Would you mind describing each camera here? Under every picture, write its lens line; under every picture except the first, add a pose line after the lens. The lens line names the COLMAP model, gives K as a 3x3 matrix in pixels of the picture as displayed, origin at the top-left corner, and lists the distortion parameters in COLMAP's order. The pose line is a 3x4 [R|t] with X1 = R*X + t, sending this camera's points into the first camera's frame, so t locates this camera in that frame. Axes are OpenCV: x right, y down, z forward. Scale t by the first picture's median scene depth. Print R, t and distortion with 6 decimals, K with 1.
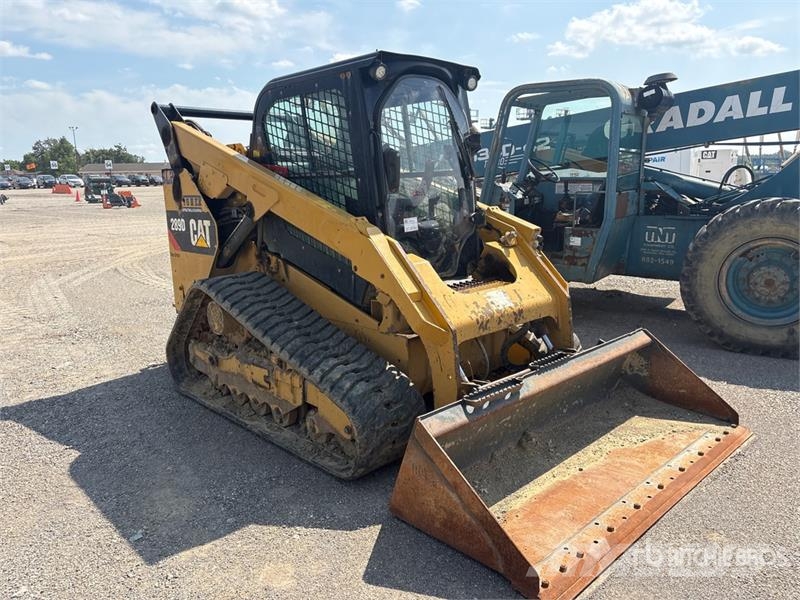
lens RADIAL K [[598.7, 0, 409.6], [0, 598.7, 300.5], [0, 0, 1]] dist [0.061535, -0.086329]
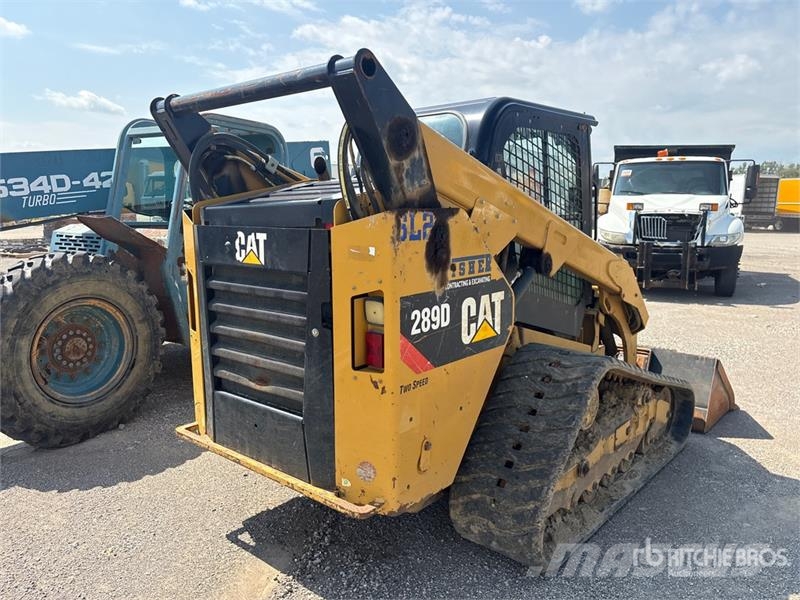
lens RADIAL K [[607.1, 0, 389.9], [0, 607.1, 296.9], [0, 0, 1]] dist [0.012908, 0.002166]
pose [[-0.062169, -0.127895, 0.989837, -0.909341], [0.203025, 0.969399, 0.138006, -0.227040], [-0.977198, 0.209542, -0.034300, 1.080501]]
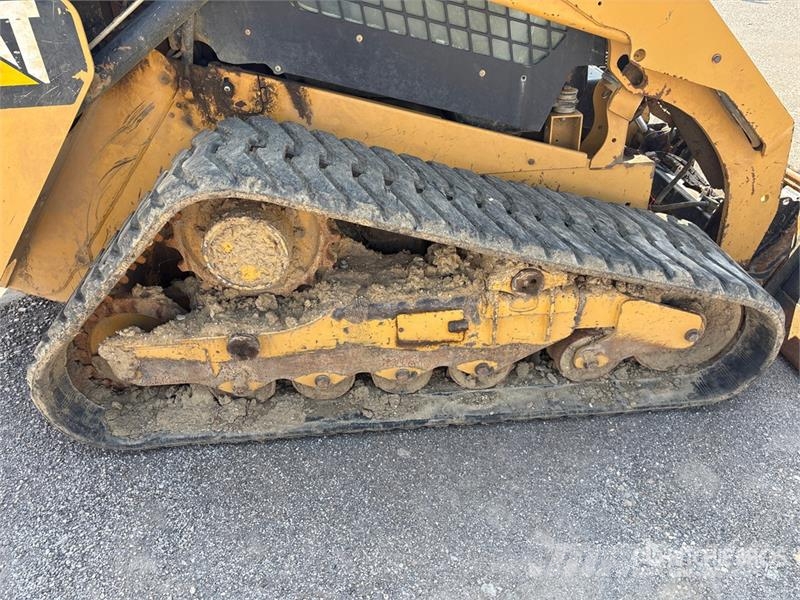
lens RADIAL K [[598.7, 0, 409.6], [0, 598.7, 300.5], [0, 0, 1]] dist [0.061535, -0.086329]
pose [[0.640669, -0.419077, 0.643364, -0.460775], [0.161356, 0.892687, 0.420801, -0.085329], [-0.750671, -0.165784, 0.639538, 0.566002]]
